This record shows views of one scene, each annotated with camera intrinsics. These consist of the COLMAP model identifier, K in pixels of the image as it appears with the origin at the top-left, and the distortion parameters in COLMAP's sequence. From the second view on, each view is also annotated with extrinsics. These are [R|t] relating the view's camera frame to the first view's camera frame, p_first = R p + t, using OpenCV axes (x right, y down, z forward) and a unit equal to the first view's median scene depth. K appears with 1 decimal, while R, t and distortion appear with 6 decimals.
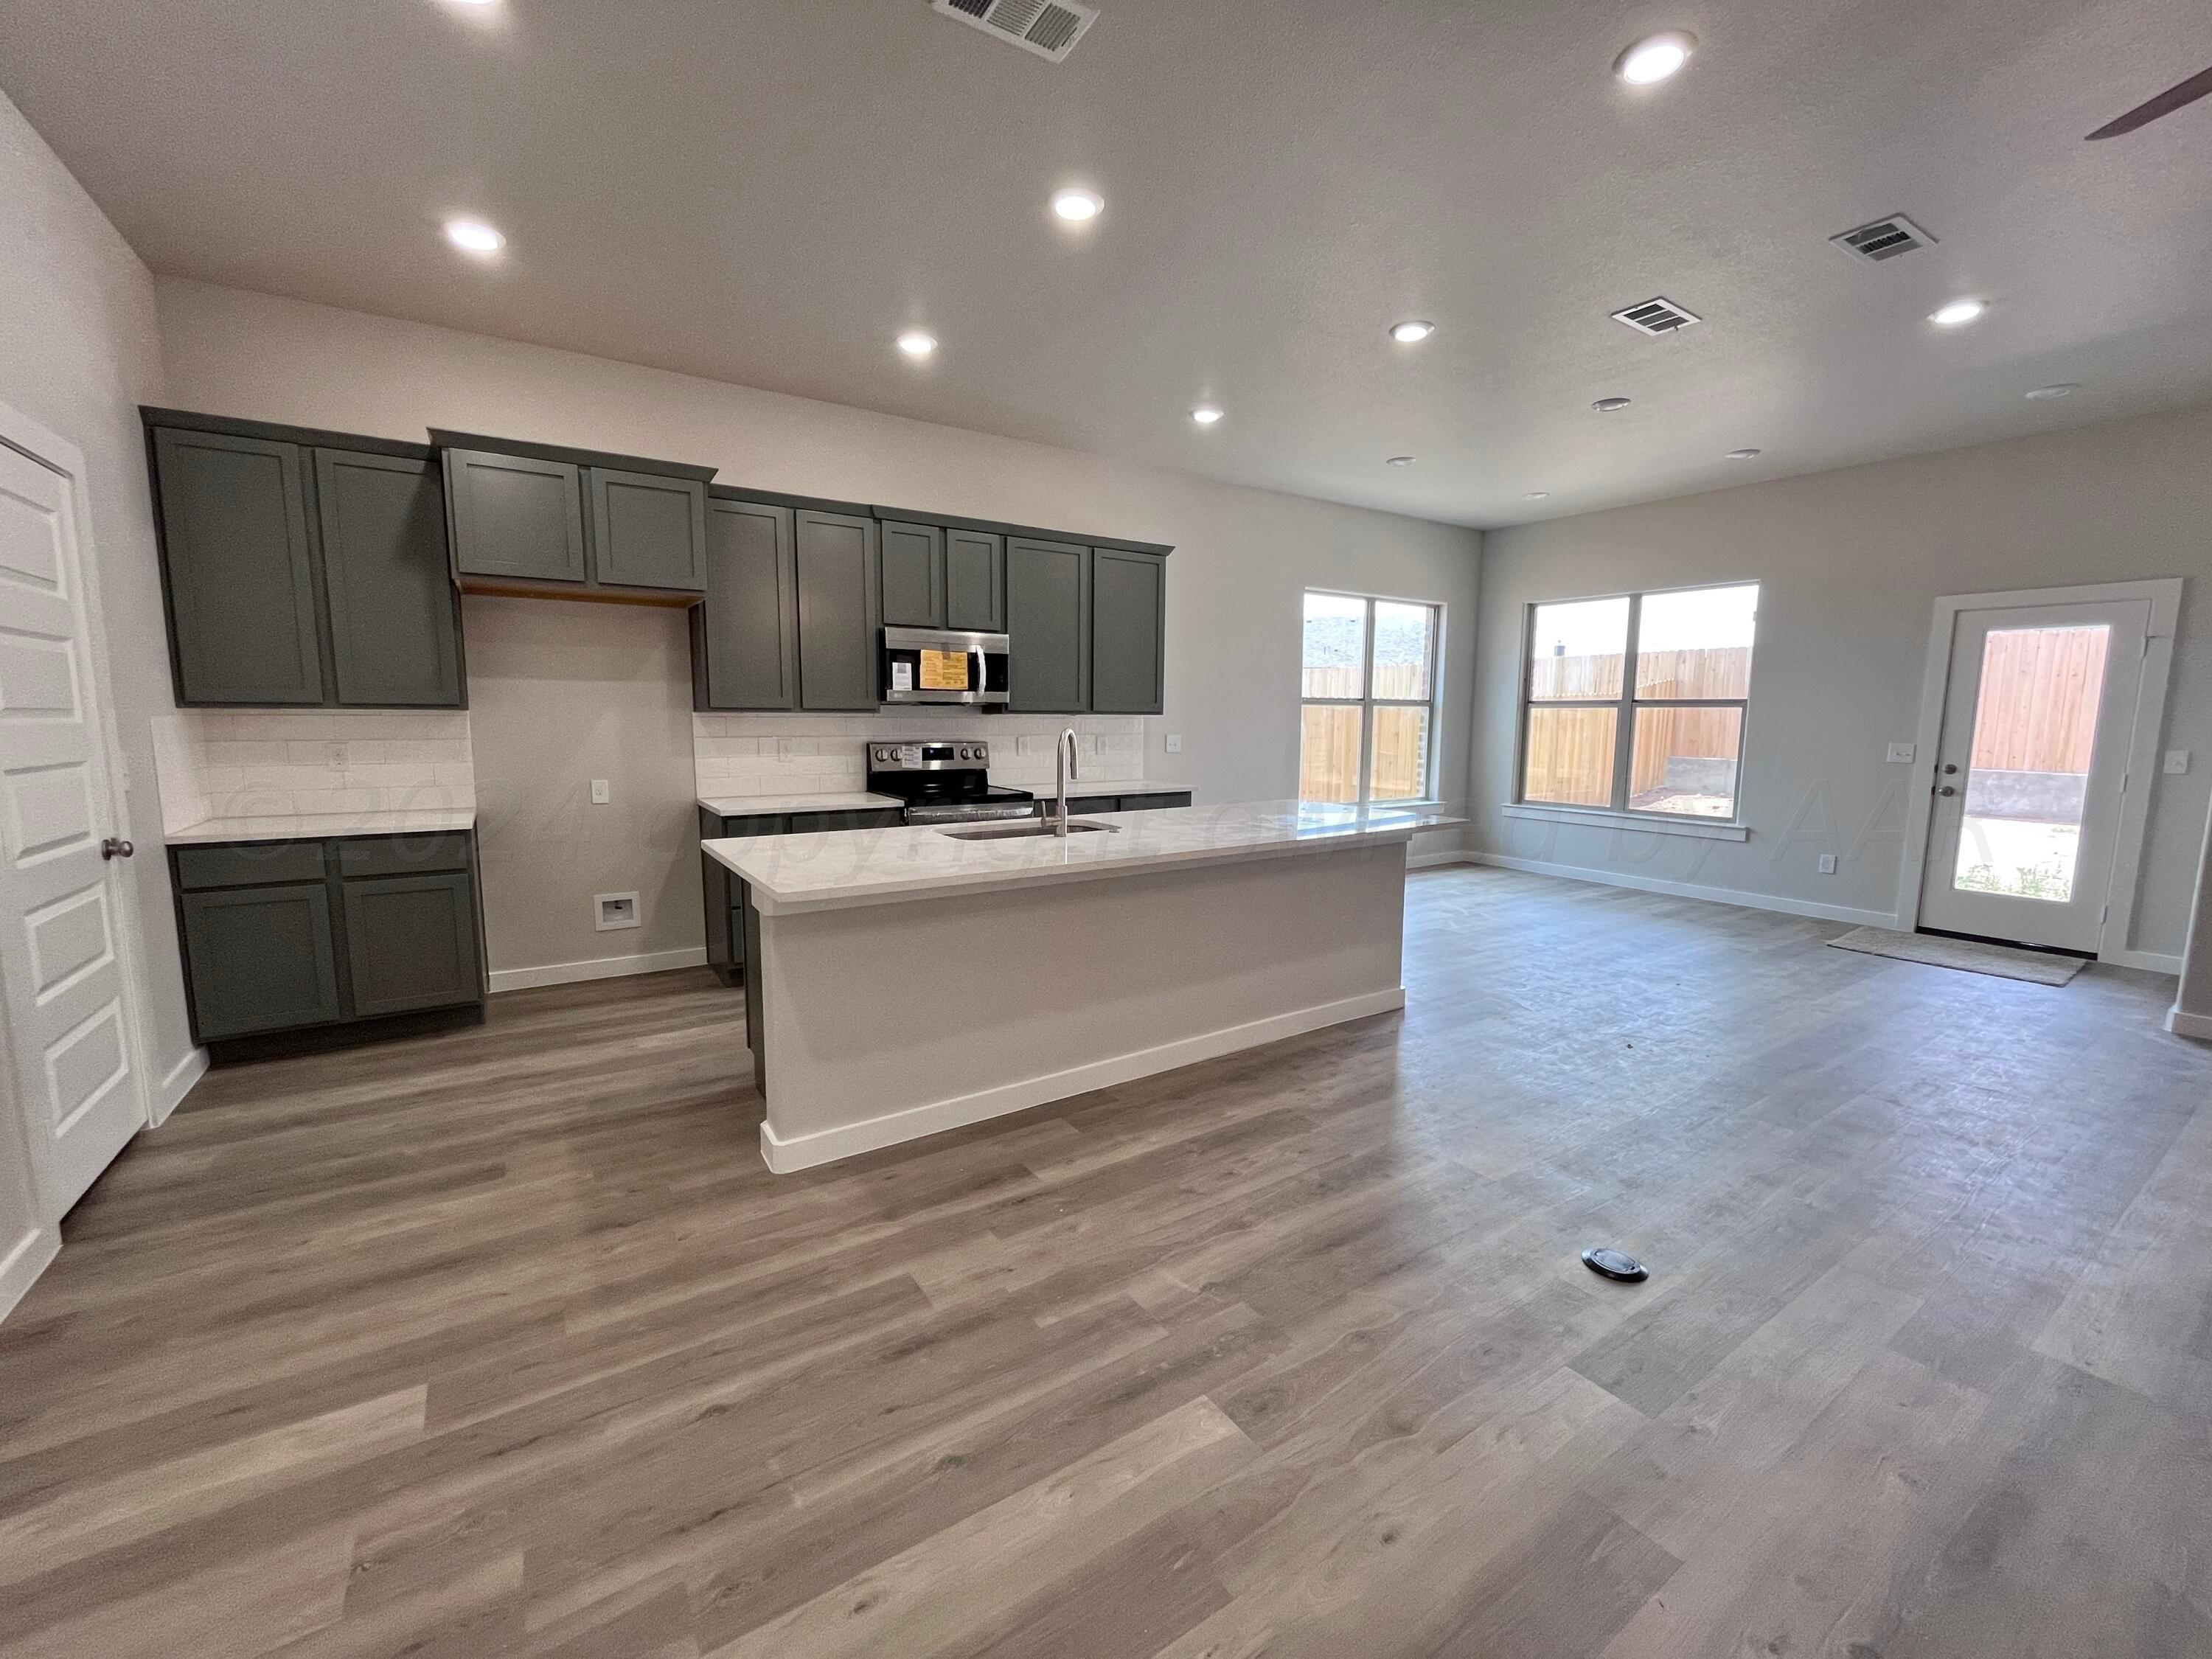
lens RADIAL K [[905.0, 0, 1096.4], [0, 905.0, 824.9], [0, 0, 1]] dist [0.003084, -0.000102]
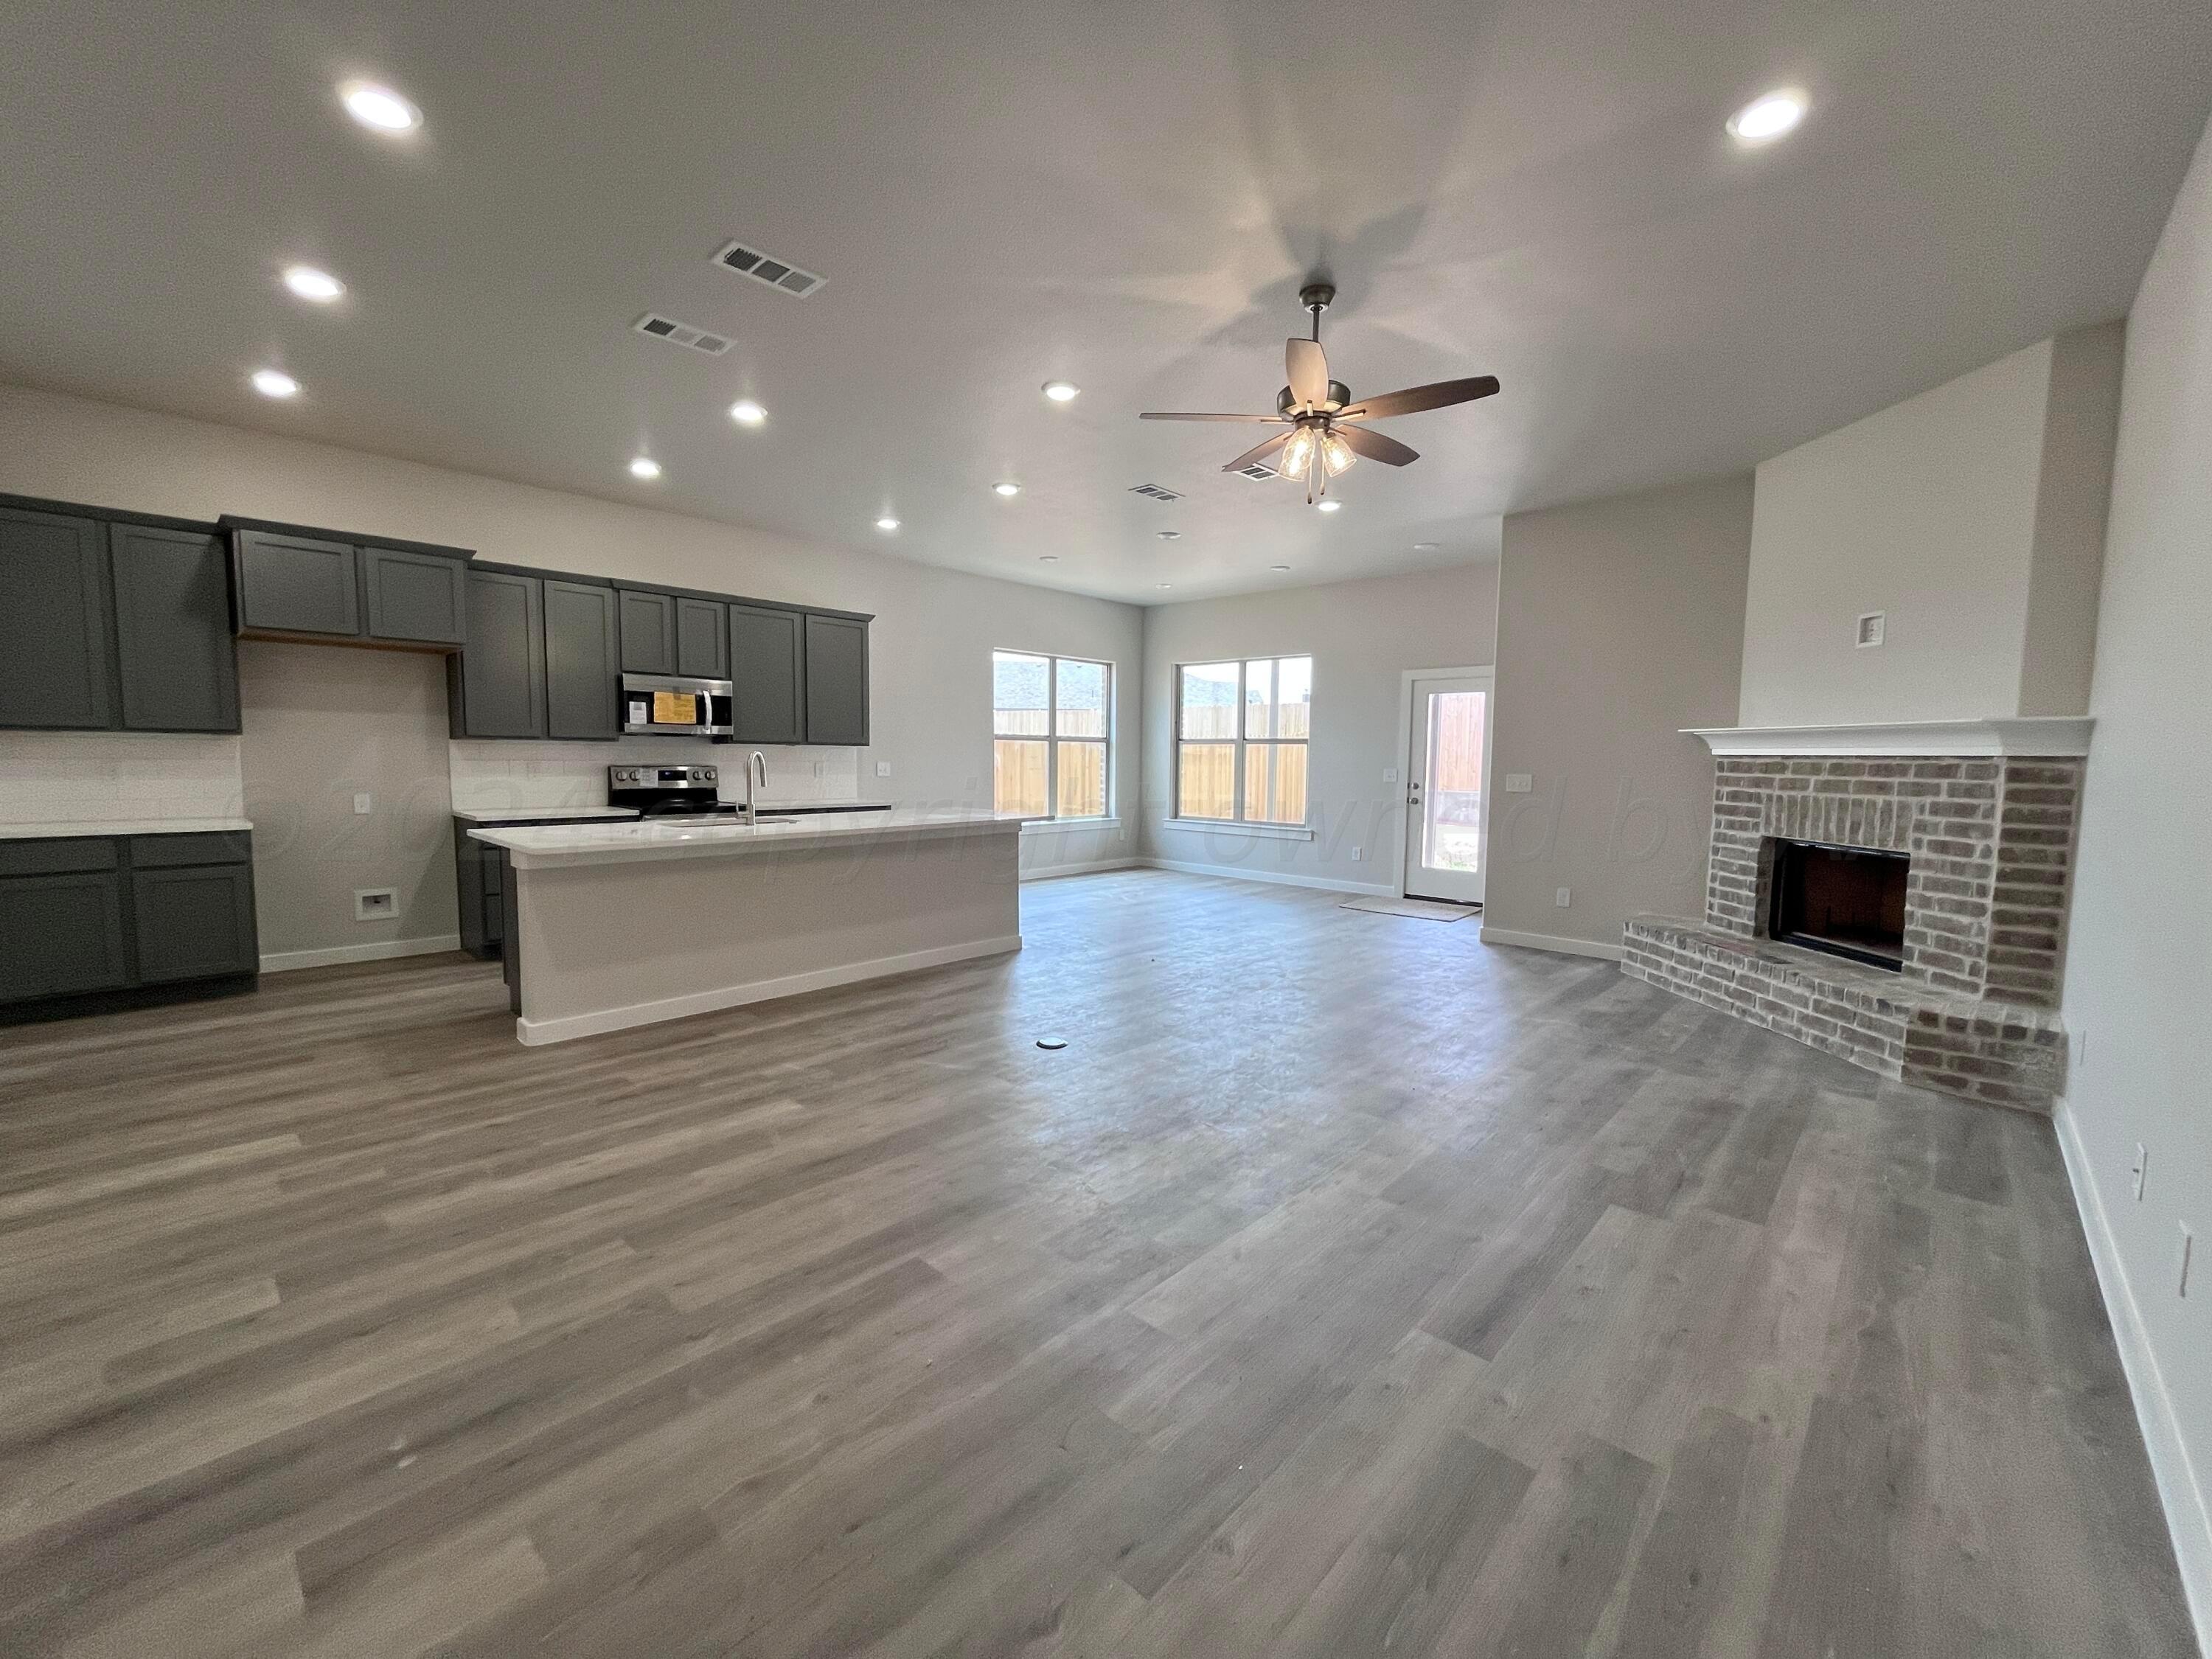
lens RADIAL K [[905.0, 0, 1109.3], [0, 905.0, 827.5], [0, 0, 1]] dist [0.003084, -0.000102]
pose [[0.971796, -0.014440, 0.235381, 0.138542], [0.024050, 0.998988, -0.038007, 0.066312], [-0.234593, 0.042596, 0.971160, -0.418221]]
